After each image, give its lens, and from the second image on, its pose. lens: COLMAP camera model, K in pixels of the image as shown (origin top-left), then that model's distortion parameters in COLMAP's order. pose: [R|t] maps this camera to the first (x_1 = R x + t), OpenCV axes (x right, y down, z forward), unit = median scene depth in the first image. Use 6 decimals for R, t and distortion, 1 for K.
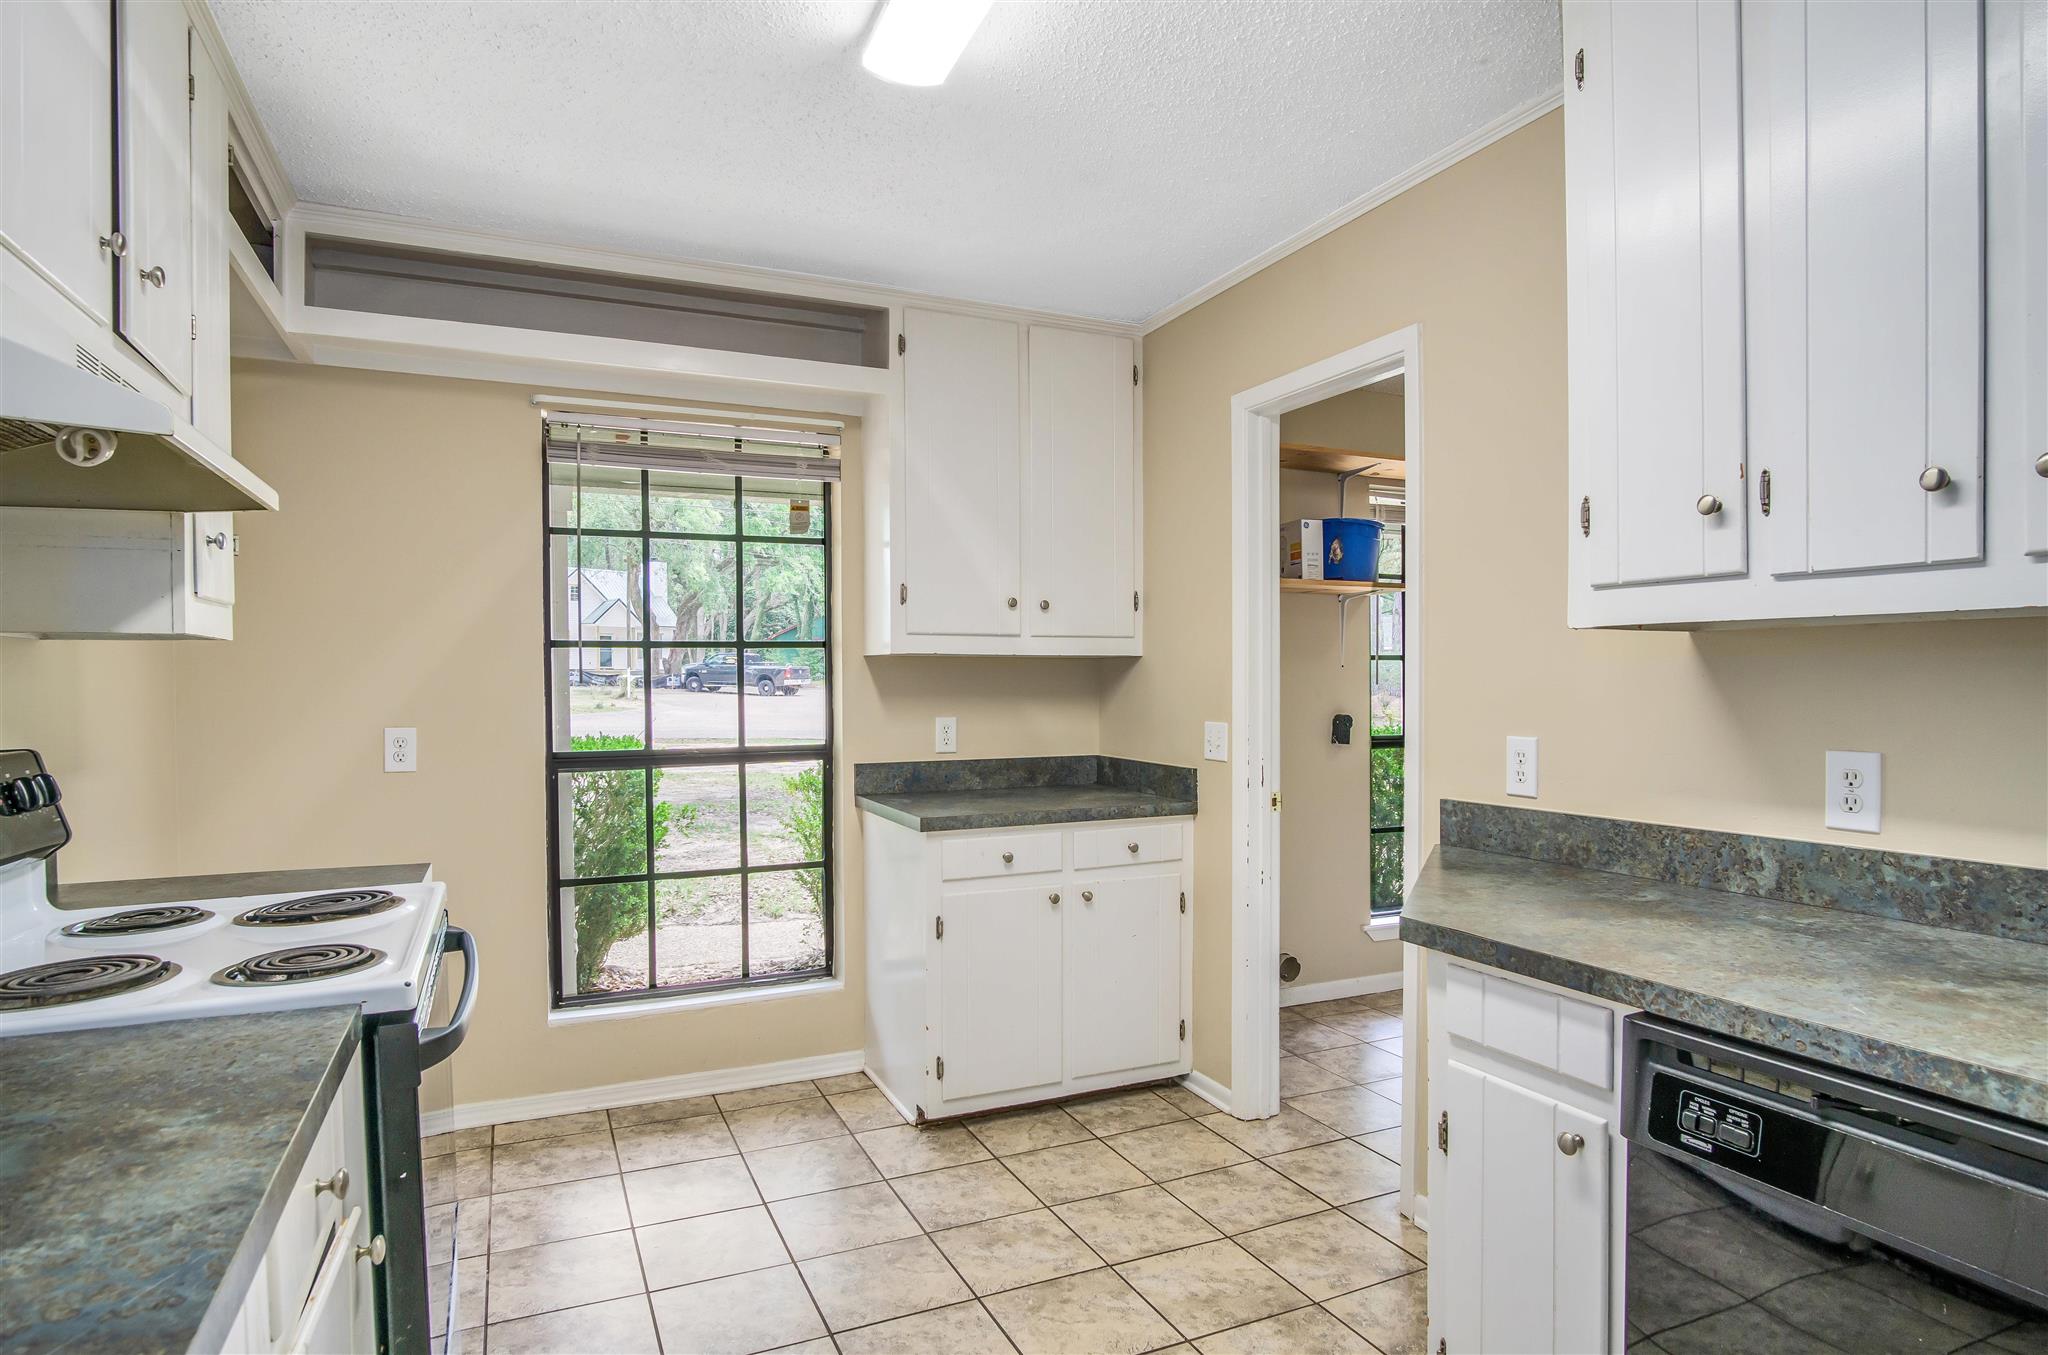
lens RADIAL K [[1113.3, 0, 1027.3], [0, 1113.3, 700.6], [0, 0, 1]] dist [-0.023284, 0.000974]
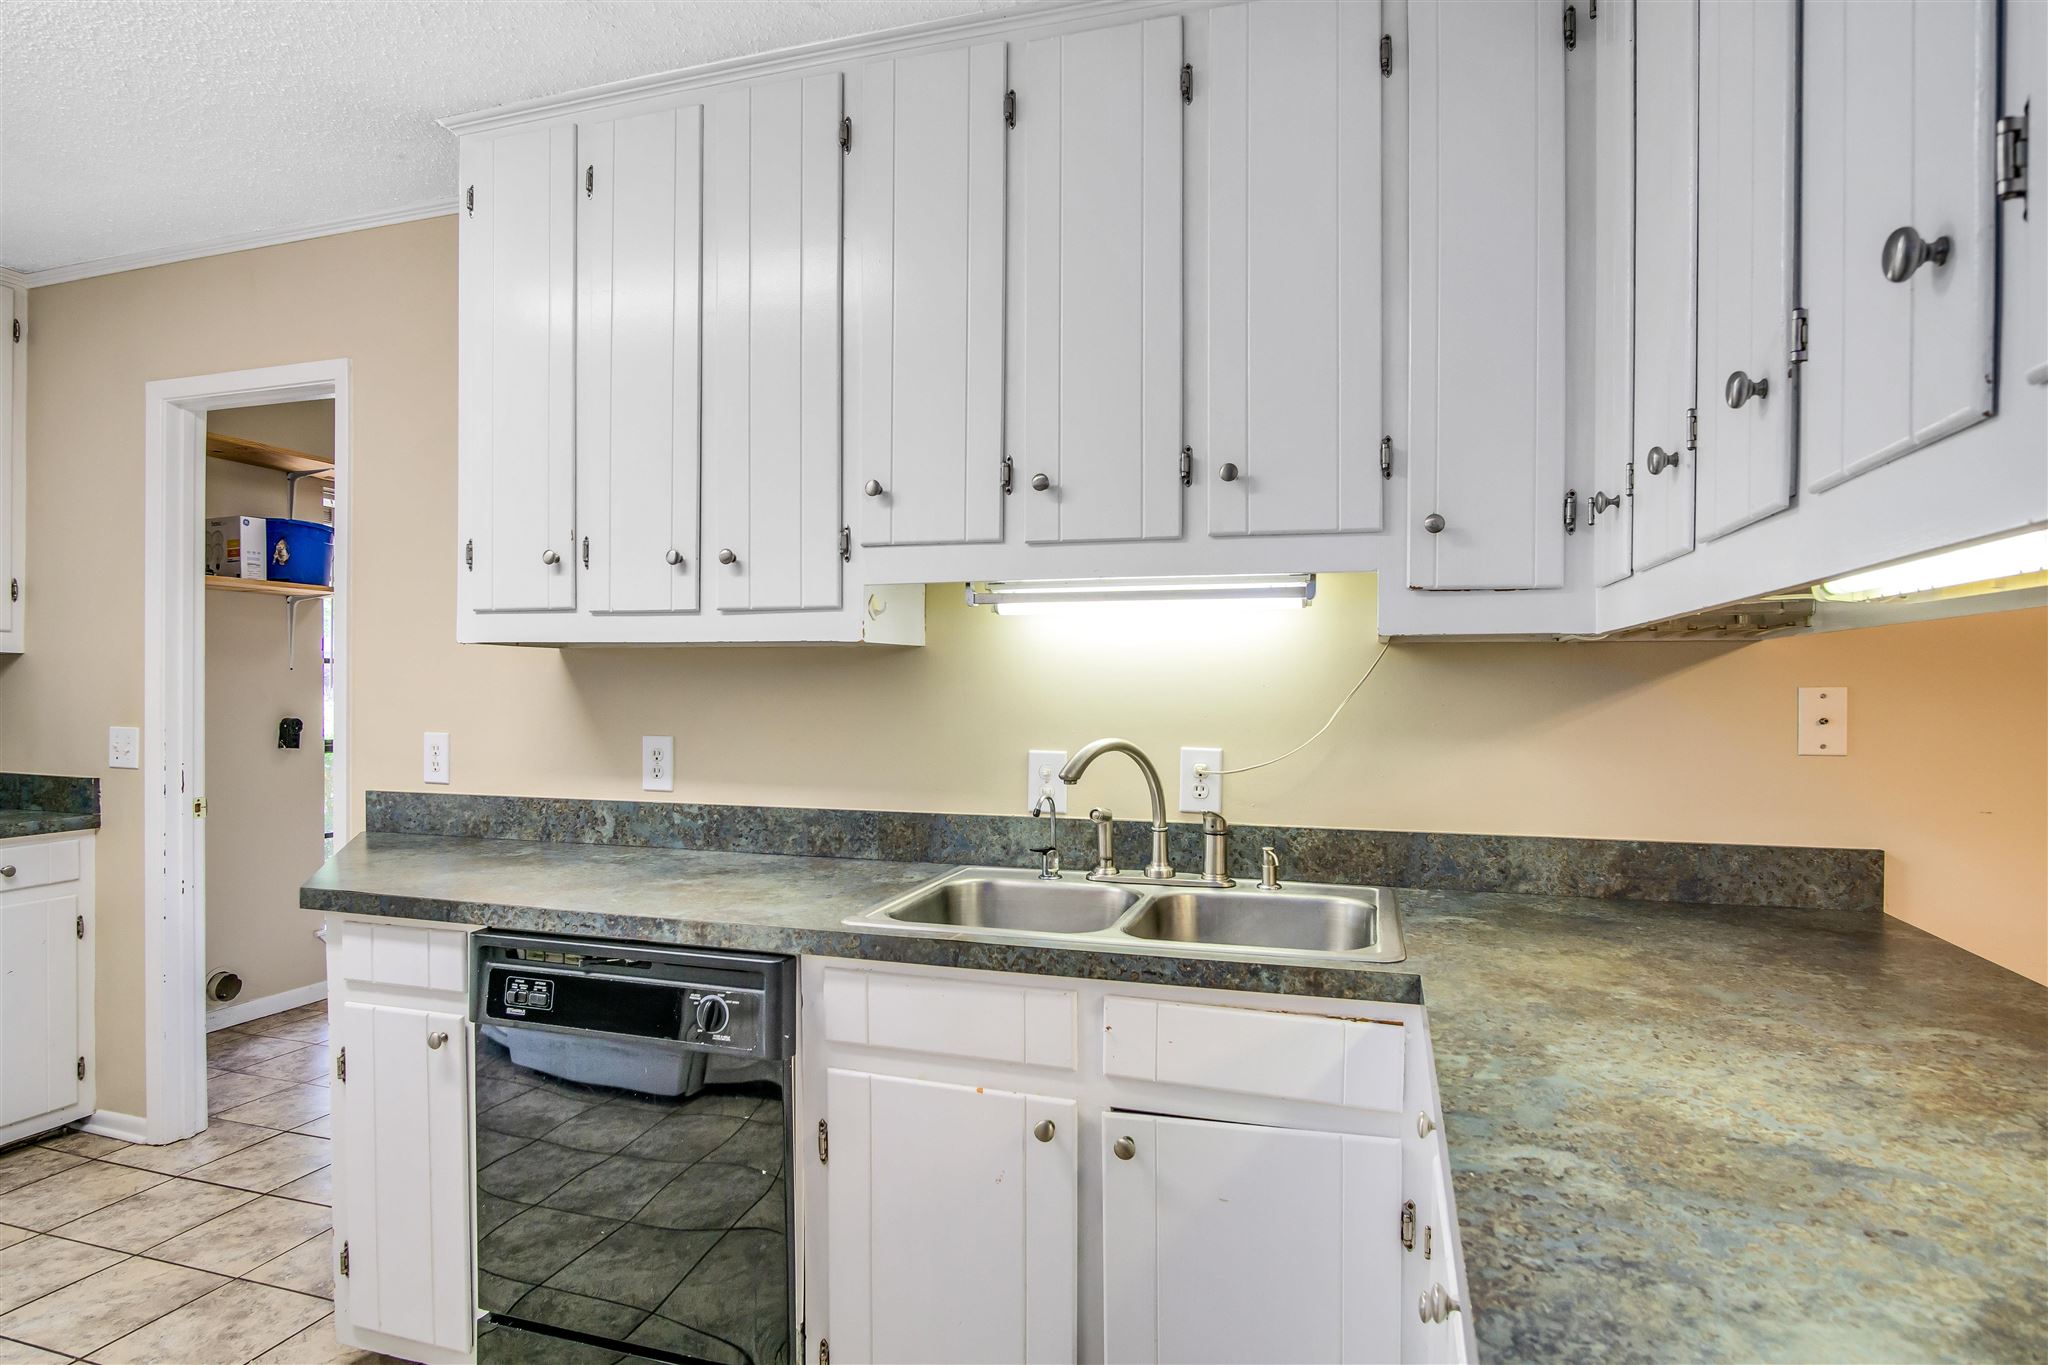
lens RADIAL K [[1122.5, 0, 1011.5], [0, 1122.5, 692.6], [0, 0, 1]] dist [-0.033422, 0.009932]
pose [[0.678064, 0.003468, 0.734994, -0.008460], [0.004901, 0.999945, -0.009240, 0.004260], [-0.734986, 0.009868, 0.678010, -0.255400]]
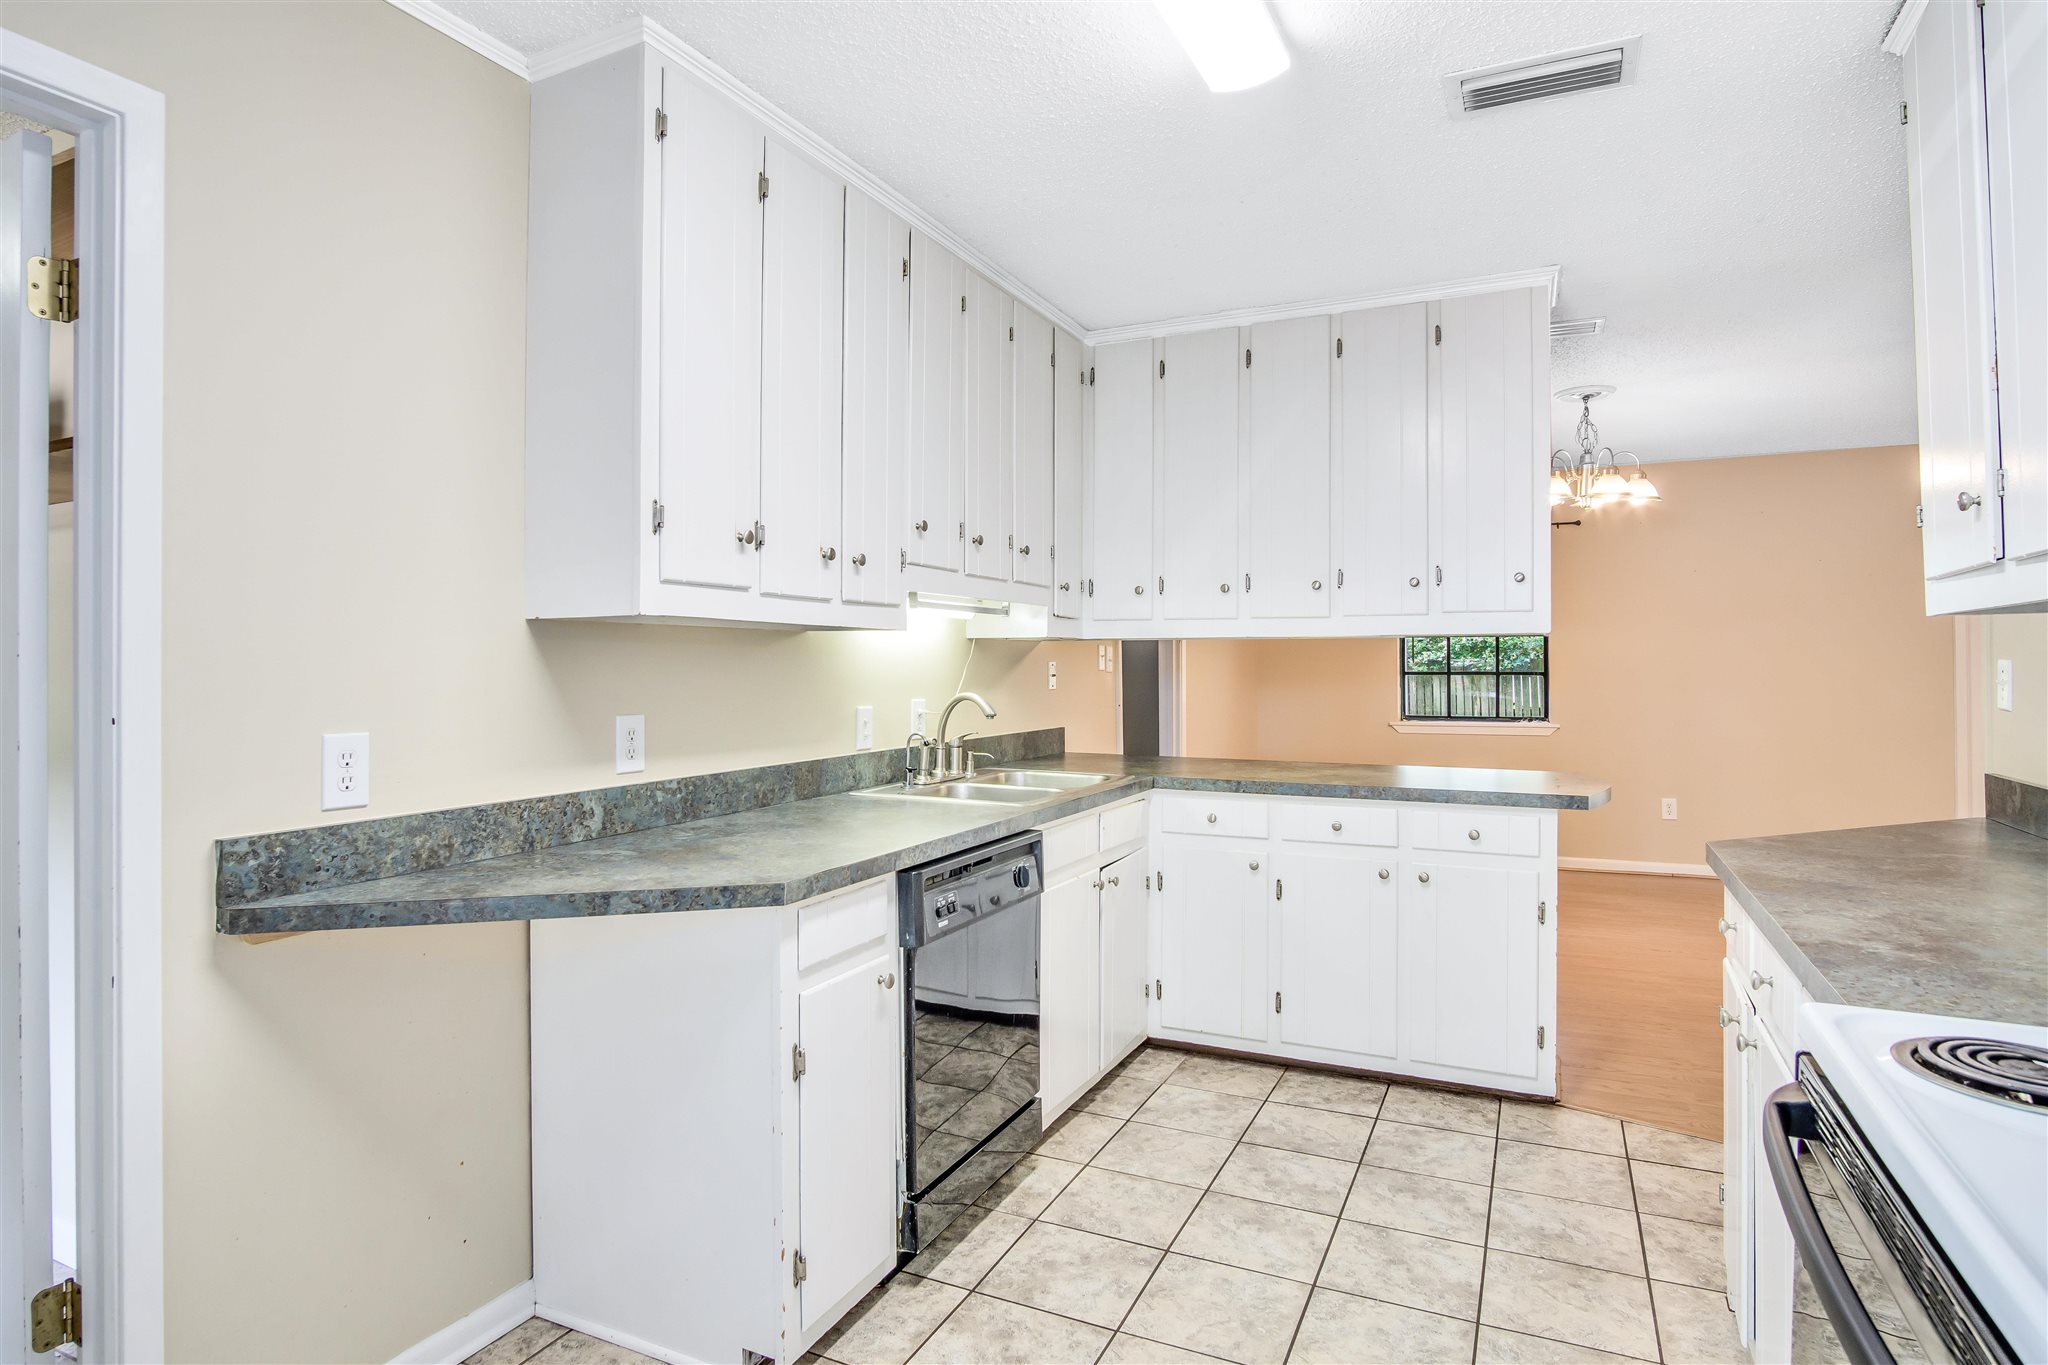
lens RADIAL K [[1137.3, 0, 1025.7], [0, 1137.3, 660.0], [0, 0, 1]] dist [0.001180, 0.000605]
pose [[-0.647426, 0.017673, 0.761923, -0.509696], [0.026285, 0.999654, -0.000852, -0.006991], [-0.761675, 0.019475, -0.647667, 1.187478]]
